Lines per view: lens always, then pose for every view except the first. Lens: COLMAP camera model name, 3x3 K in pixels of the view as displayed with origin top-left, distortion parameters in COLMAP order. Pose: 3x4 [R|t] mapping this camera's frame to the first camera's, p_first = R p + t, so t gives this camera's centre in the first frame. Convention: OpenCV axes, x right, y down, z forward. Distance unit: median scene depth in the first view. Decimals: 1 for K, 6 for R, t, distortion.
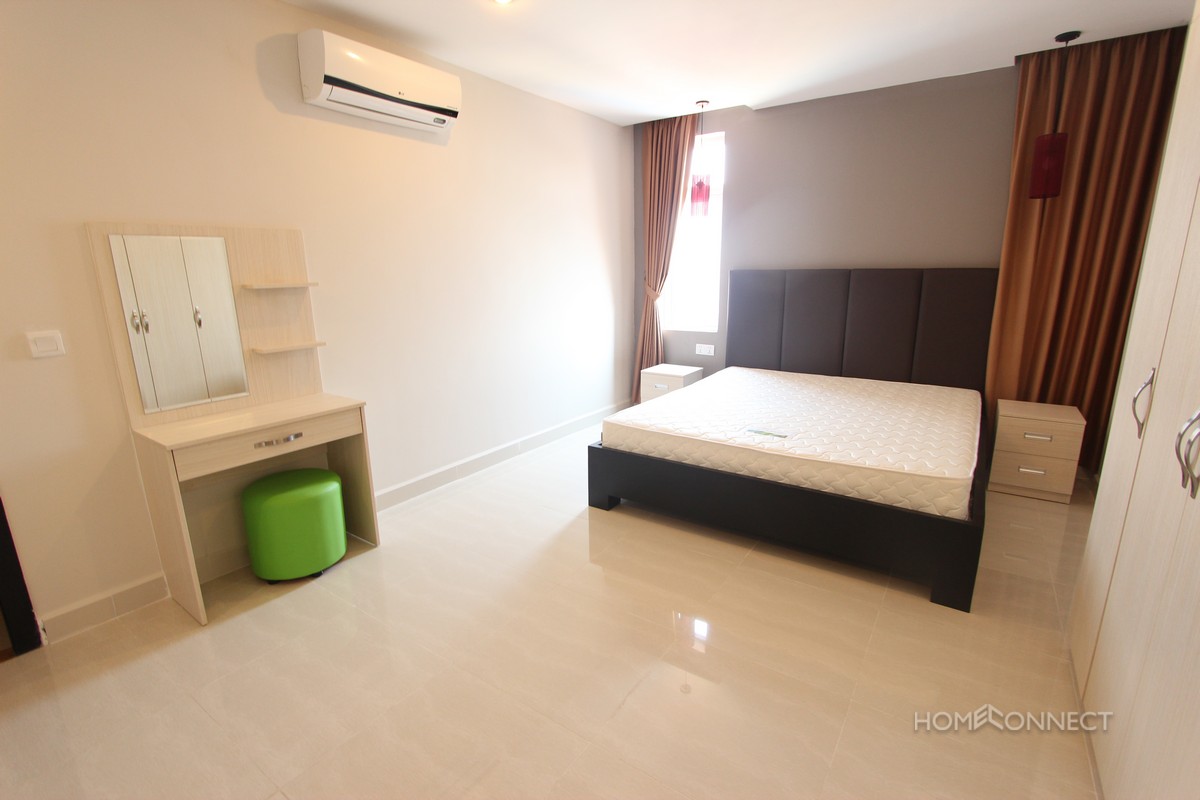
lens RADIAL K [[550.4, 0, 603.8], [0, 550.4, 399.0], [0, 0, 1]] dist [-0.001879, -0.000556]
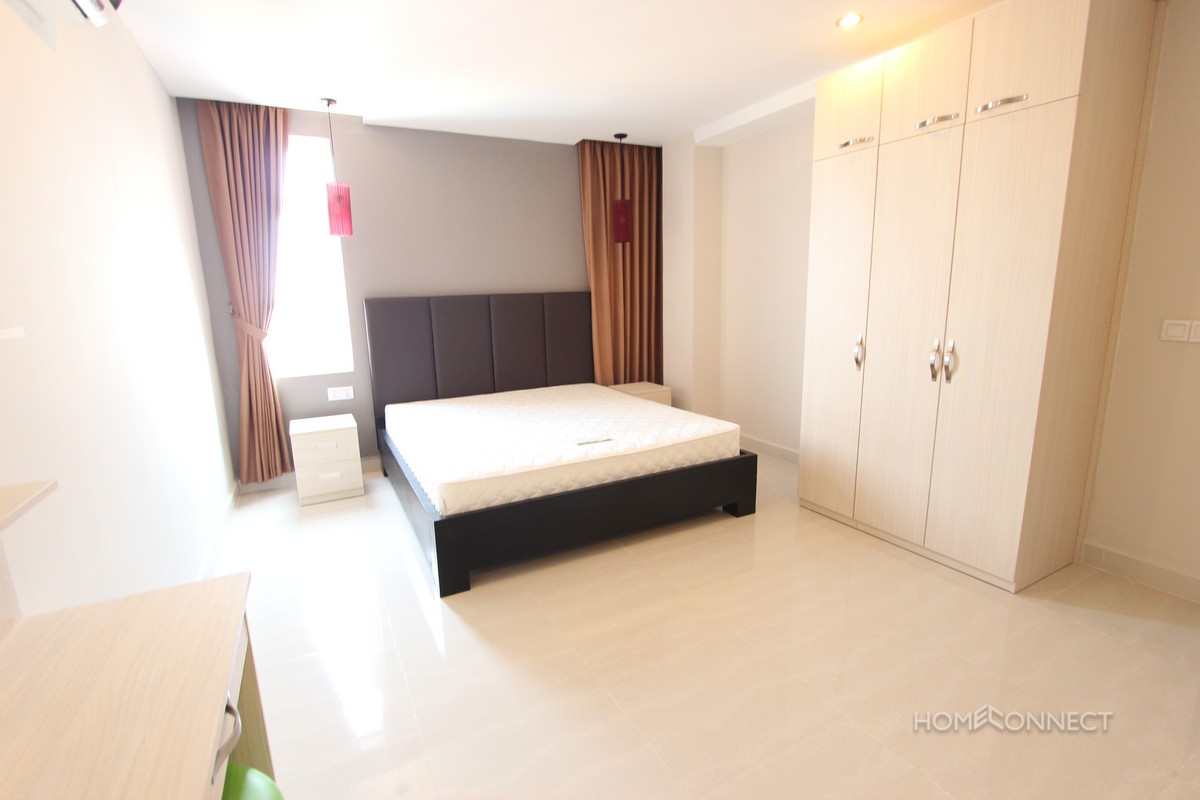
lens RADIAL K [[550.4, 0, 602.1], [0, 550.4, 394.2], [0, 0, 1]] dist [-0.001879, -0.000556]
pose [[0.477382, -0.166387, 0.862799, -0.500605], [0.224999, 0.972319, 0.063017, -0.075741], [-0.849401, 0.164045, 0.501604, 0.356390]]
